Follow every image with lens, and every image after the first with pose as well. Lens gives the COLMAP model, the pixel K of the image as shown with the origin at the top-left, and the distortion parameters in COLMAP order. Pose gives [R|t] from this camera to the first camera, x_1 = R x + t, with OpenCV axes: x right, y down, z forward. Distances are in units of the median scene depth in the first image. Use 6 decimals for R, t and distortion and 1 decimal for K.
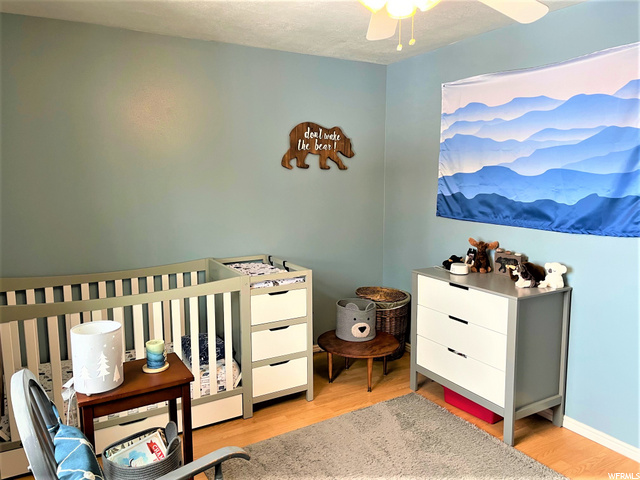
lens RADIAL K [[478.6, 0, 319.1], [0, 478.6, 234.3], [0, 0, 1]] dist [0.106303, -0.132033]
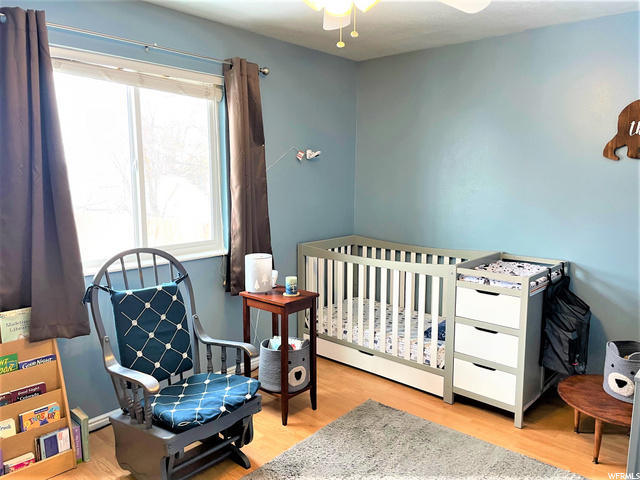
lens RADIAL K [[478.6, 0, 319.1], [0, 478.6, 234.3], [0, 0, 1]] dist [0.106303, -0.132033]
pose [[0.316832, 0.125191, -0.940183, 0.688550], [-0.123749, 0.988234, 0.089887, -0.035225], [0.940374, 0.087868, 0.328596, 0.367739]]
